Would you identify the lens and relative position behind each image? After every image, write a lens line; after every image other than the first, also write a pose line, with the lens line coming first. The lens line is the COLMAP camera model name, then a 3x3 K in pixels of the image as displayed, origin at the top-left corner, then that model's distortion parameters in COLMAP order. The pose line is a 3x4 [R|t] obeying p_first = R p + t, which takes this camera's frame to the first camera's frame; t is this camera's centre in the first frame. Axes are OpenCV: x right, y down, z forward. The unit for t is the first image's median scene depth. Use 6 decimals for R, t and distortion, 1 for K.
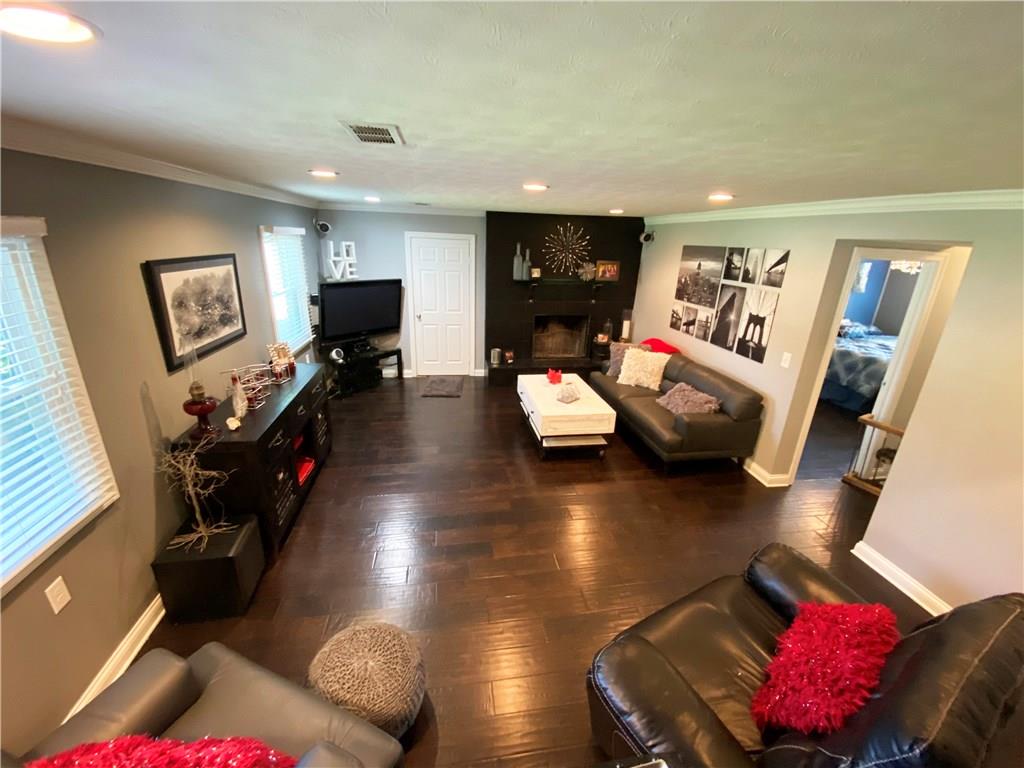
lens RADIAL K [[412.0, 0, 512.6], [0, 412.0, 389.5], [0, 0, 1]] dist [0.043592, -0.035888]
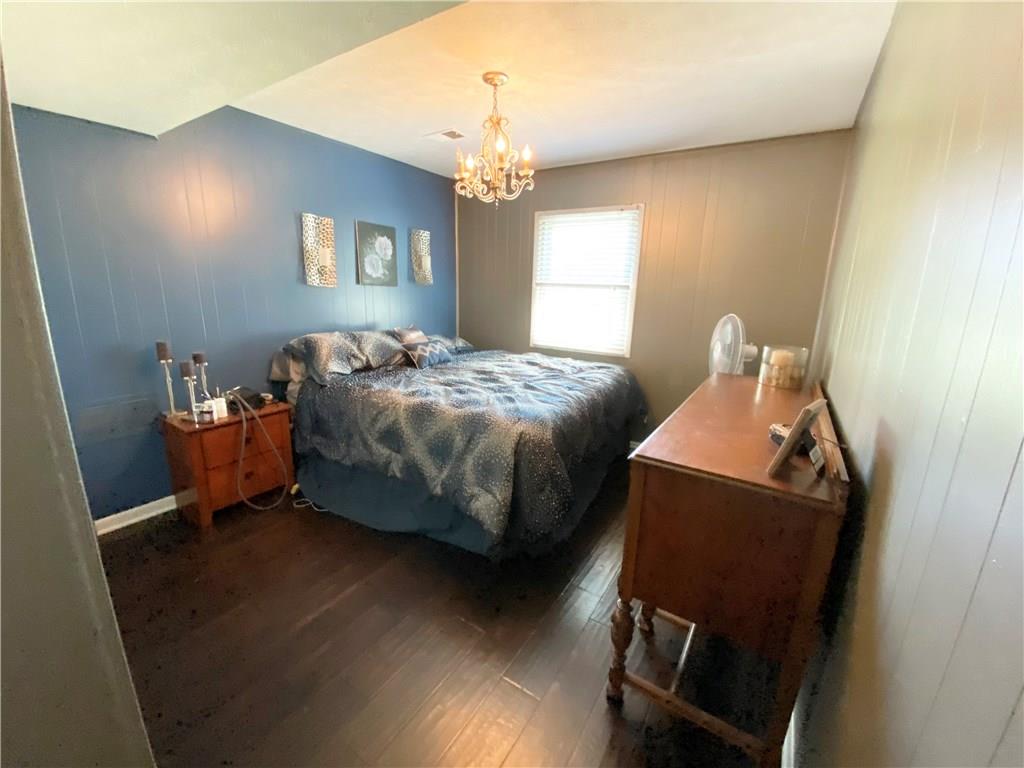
lens RADIAL K [[412.0, 0, 512.6], [0, 412.0, 389.5], [0, 0, 1]] dist [0.043592, -0.035888]
pose [[0.666854, -0.191614, 0.720132, 0.520769], [0.244788, 0.969075, 0.031176, -0.088880], [-0.703836, 0.155490, 0.693137, 0.600053]]
